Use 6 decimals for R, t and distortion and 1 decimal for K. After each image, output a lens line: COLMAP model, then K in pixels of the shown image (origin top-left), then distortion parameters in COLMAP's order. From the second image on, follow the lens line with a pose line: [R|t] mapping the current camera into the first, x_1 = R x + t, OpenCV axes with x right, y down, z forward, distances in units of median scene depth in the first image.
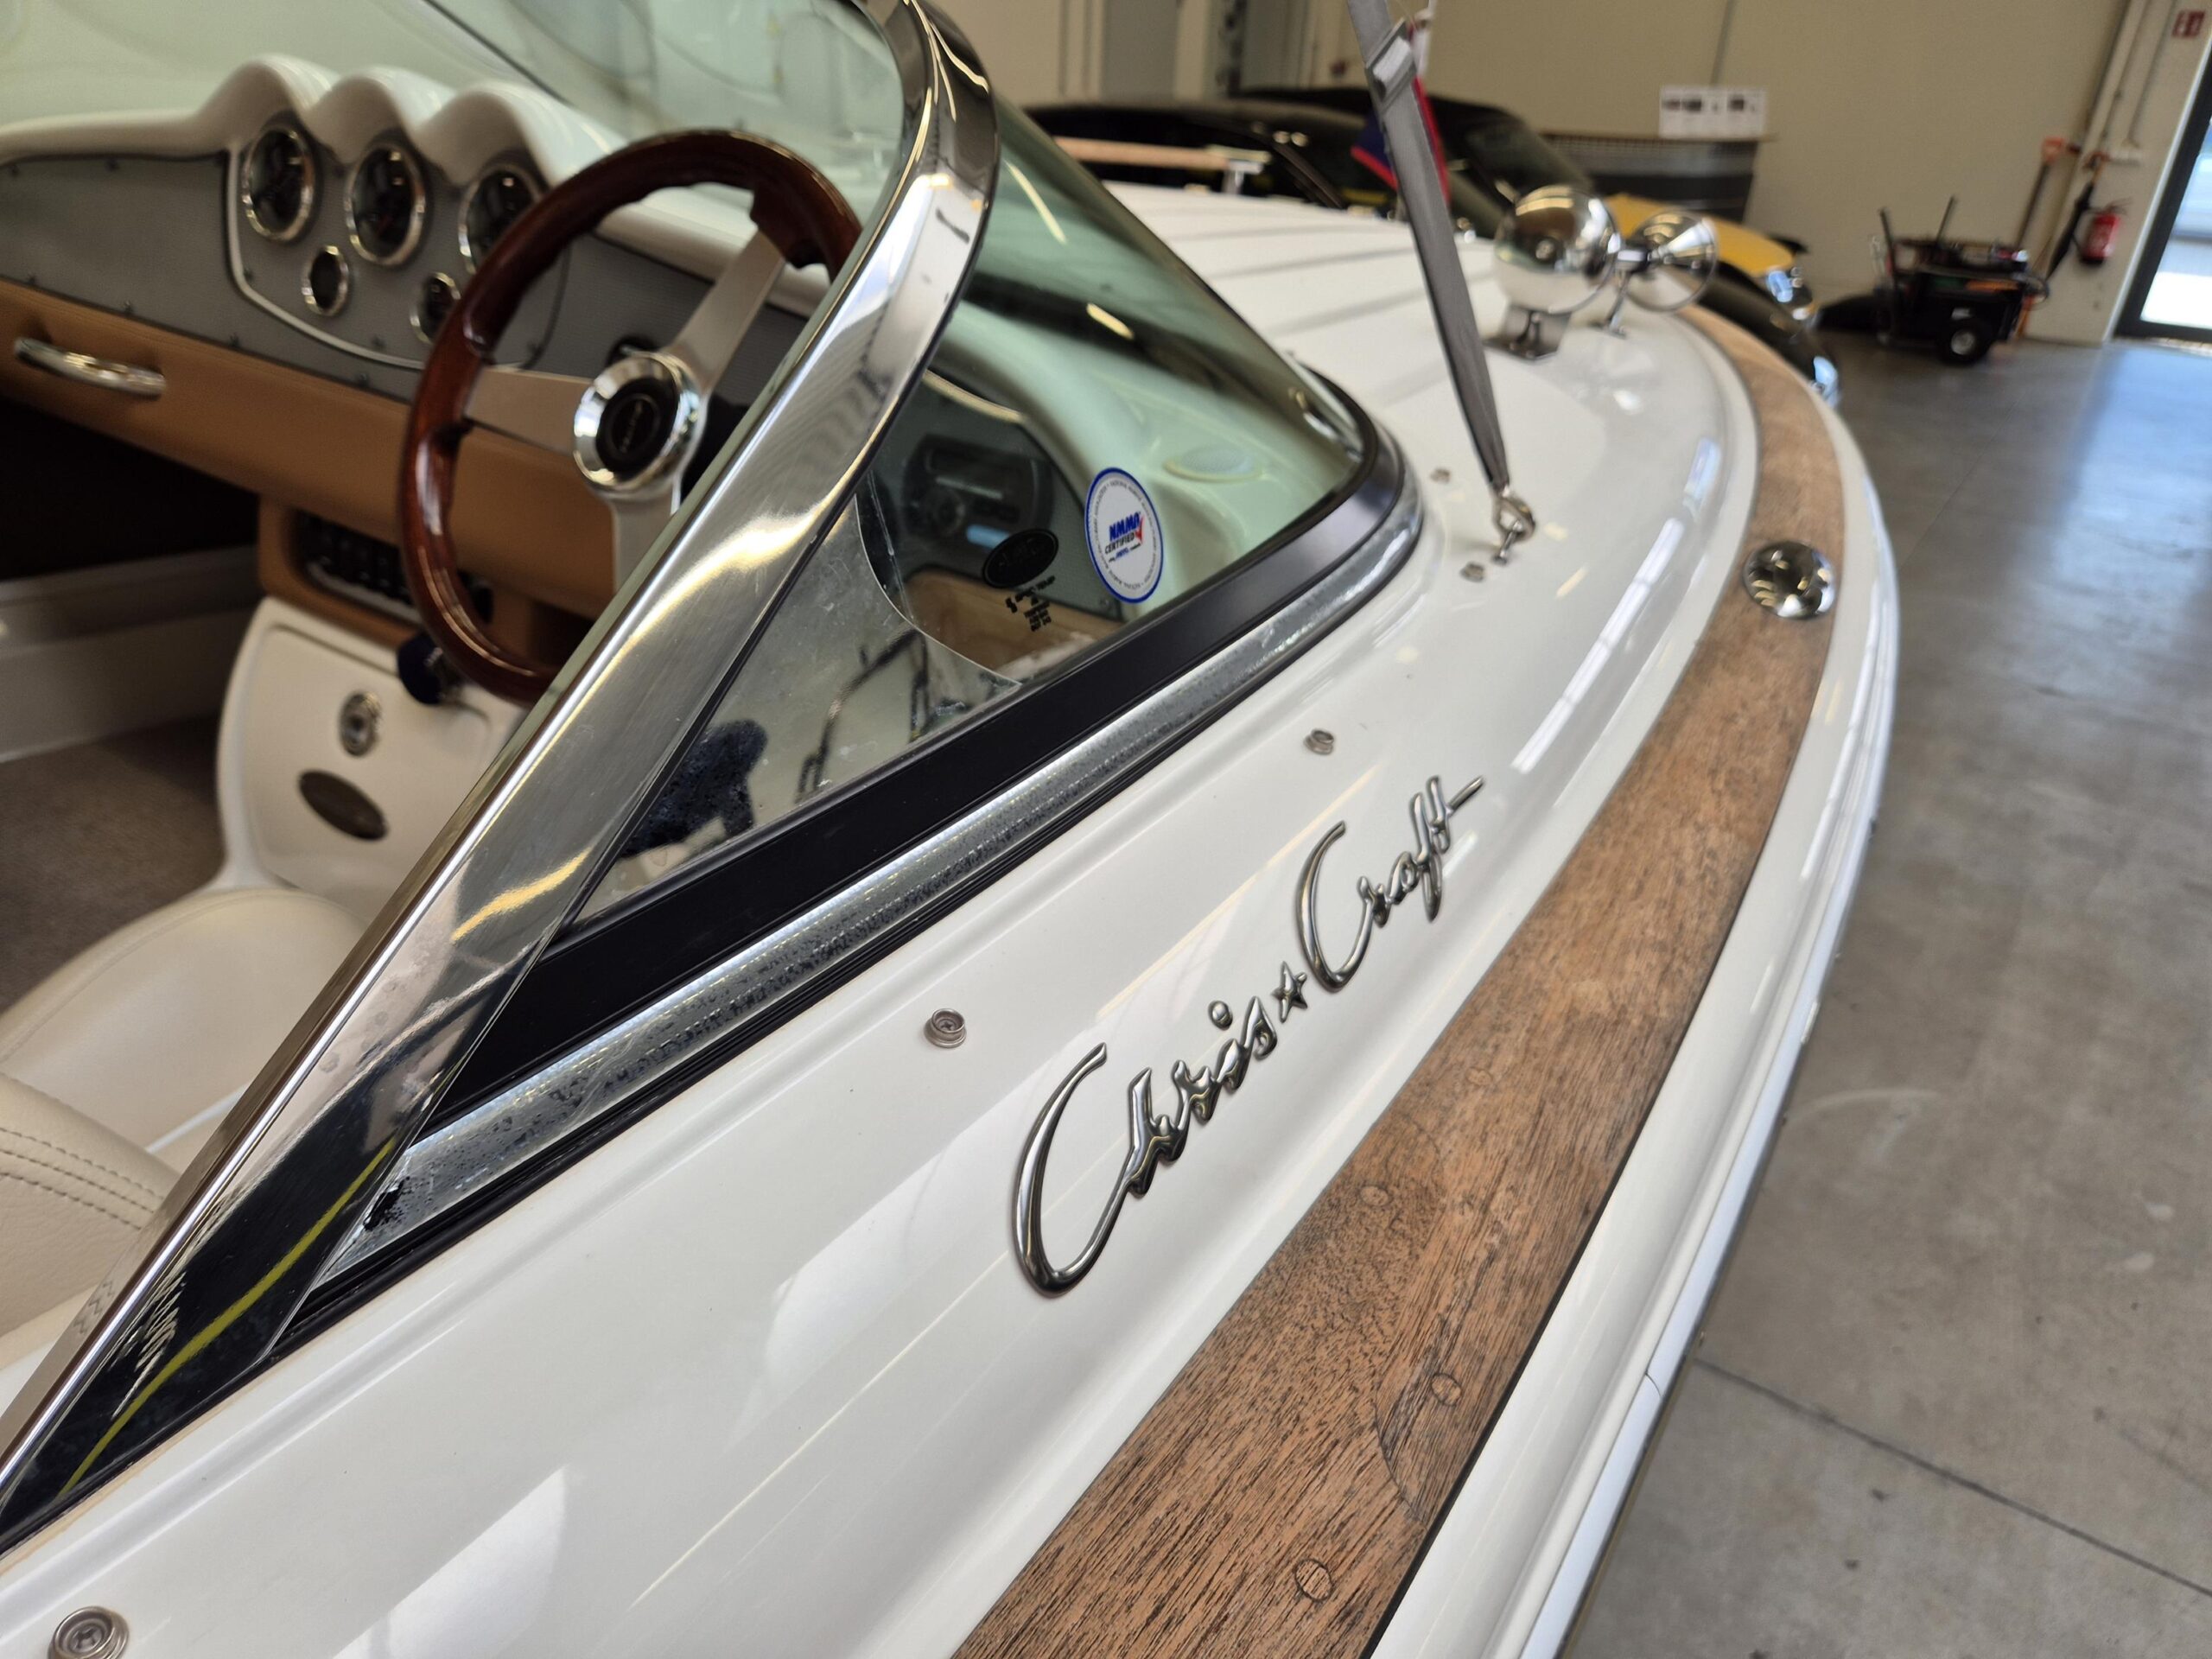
lens RADIAL K [[1510.8, 0, 1064.2], [0, 1510.8, 850.0], [0, 0, 1]] dist [0.003838, -0.001496]
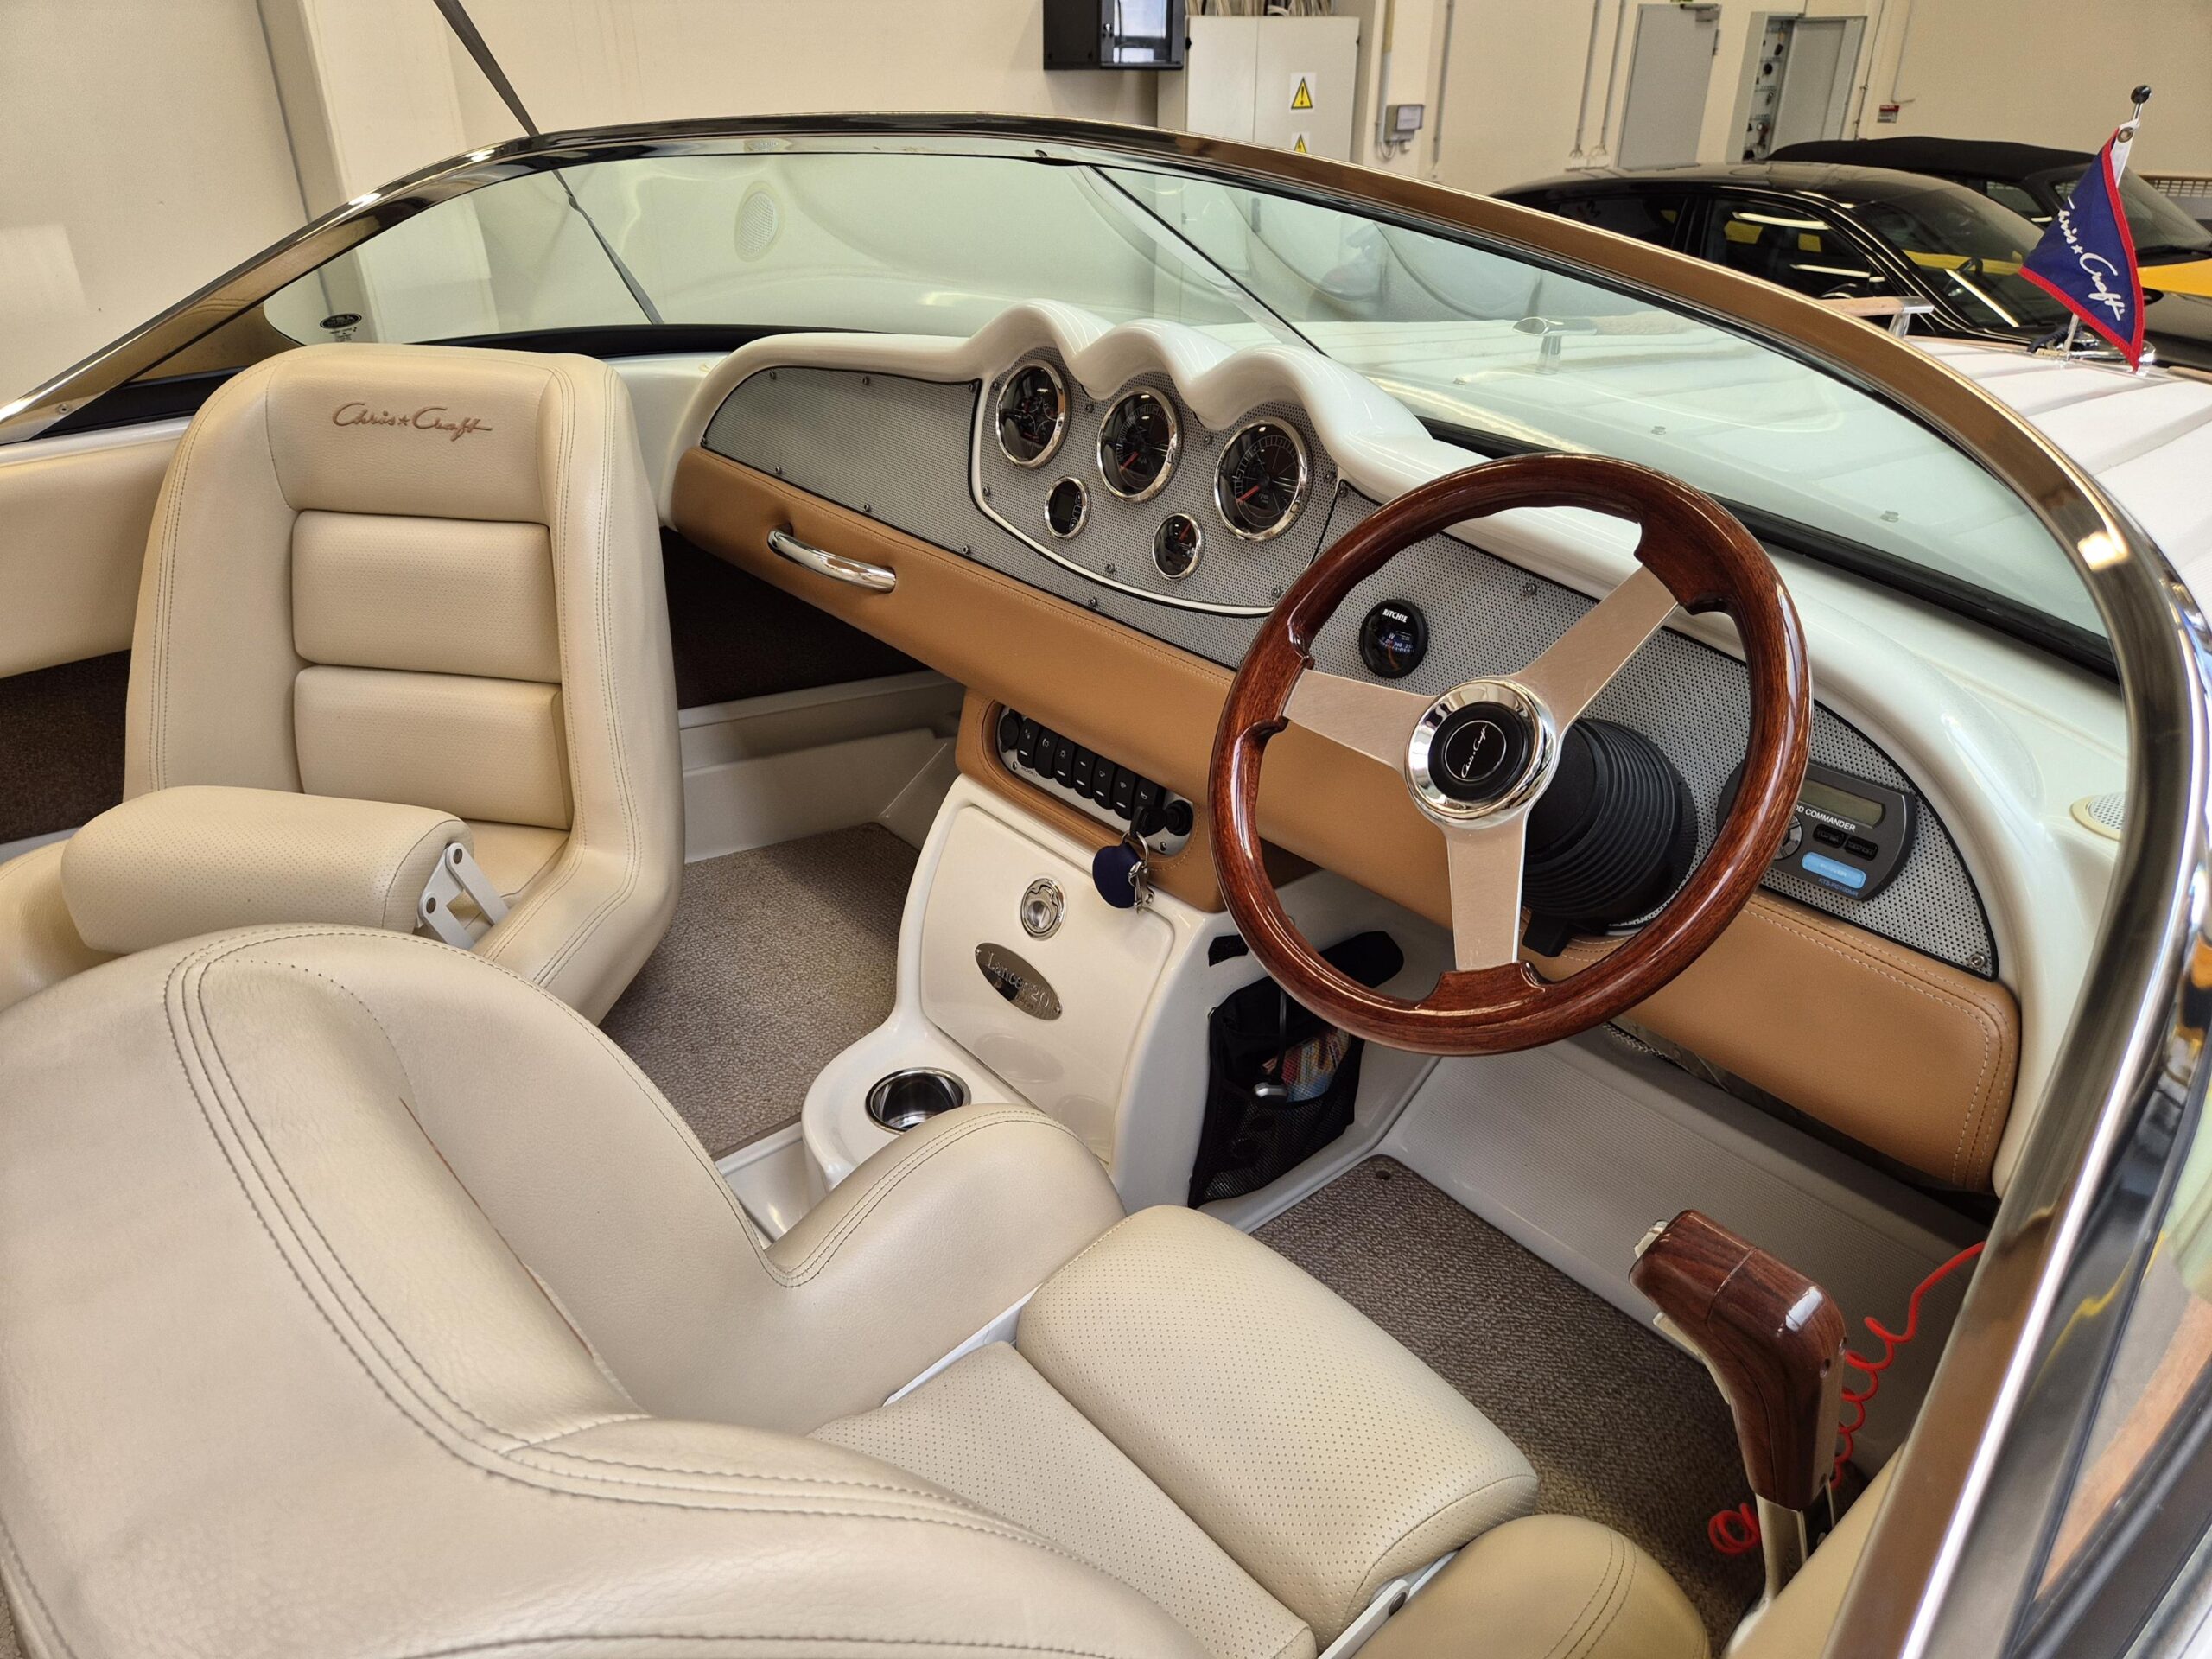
lens RADIAL K [[1478.0, 0, 1106.0], [0, 1478.0, 829.5], [0, 0, 1]] dist [0.075013, -0.073490]
pose [[0.964555, 0.073464, -0.253448, -0.161872], [-0.082723, 0.996232, -0.026055, -0.112992], [0.250579, 0.046097, 0.966998, 0.007400]]
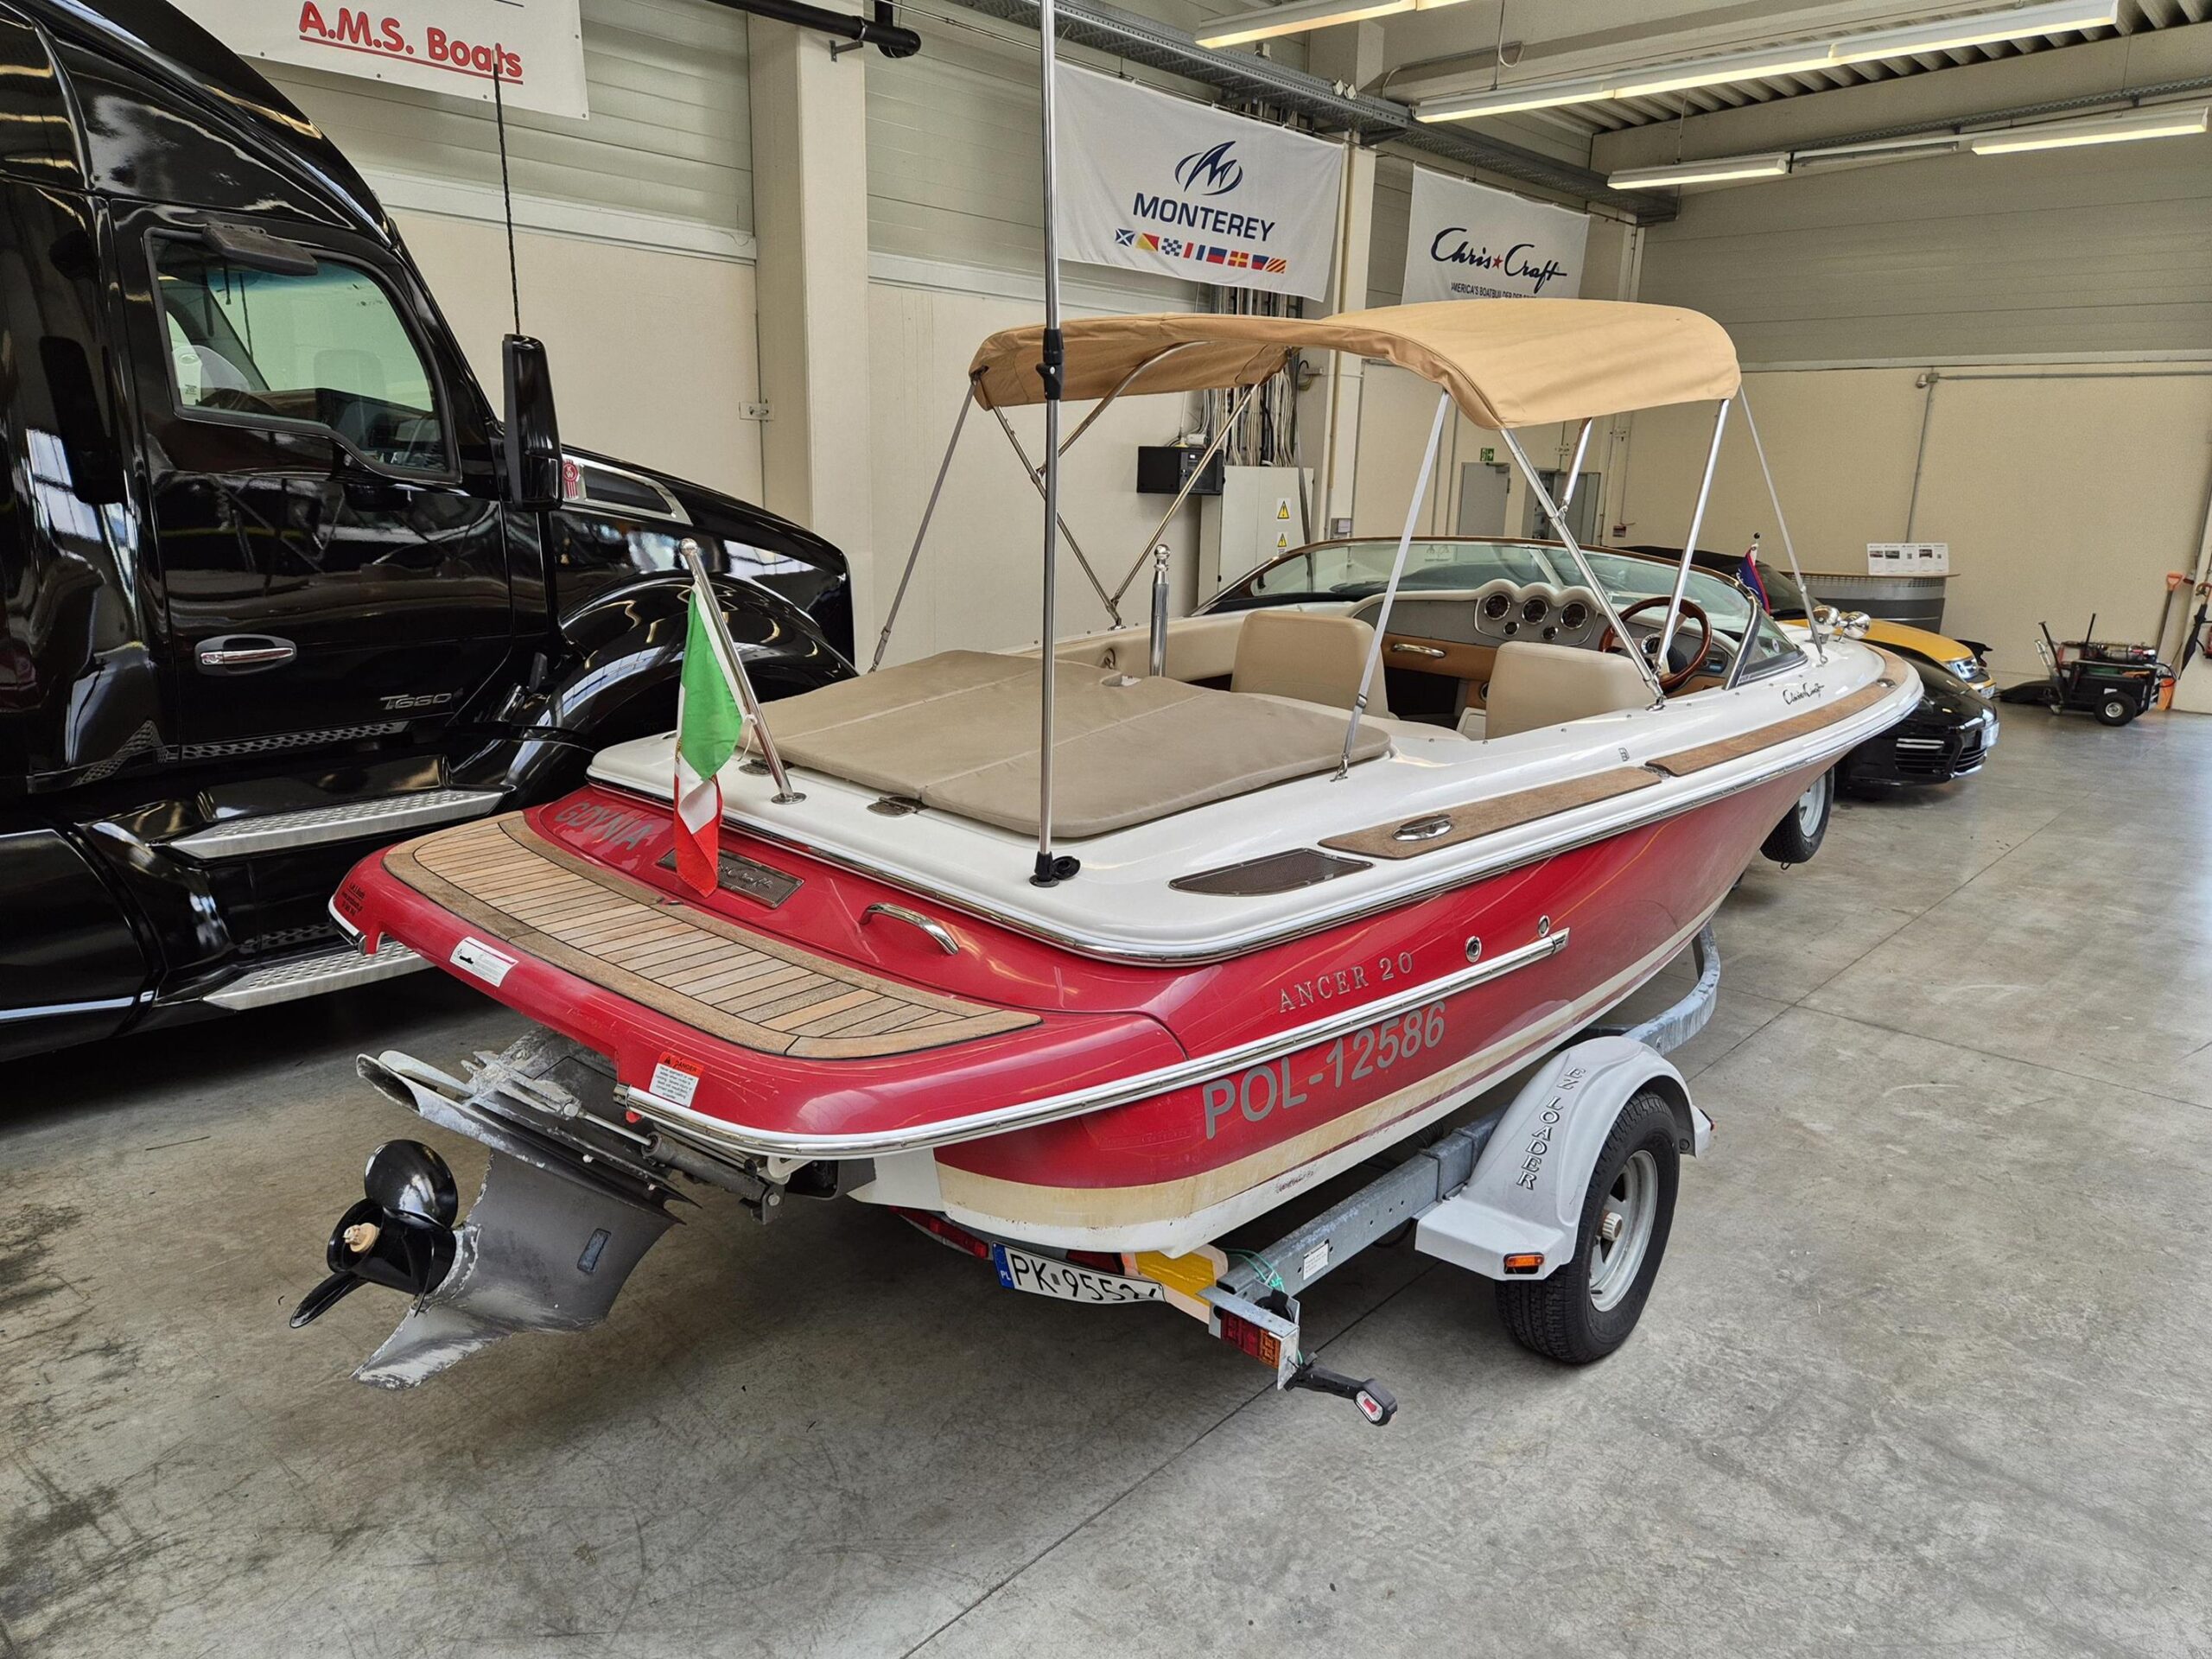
lens RADIAL K [[1470.2, 0, 1106.0], [0, 1470.2, 829.5], [0, 0, 1]] dist [0.028035, -0.021276]
pose [[0.991063, 0.014919, -0.132555, -0.943931], [-0.049470, 0.963969, -0.261372, 1.150599], [0.123879, 0.265594, 0.956093, -2.592663]]
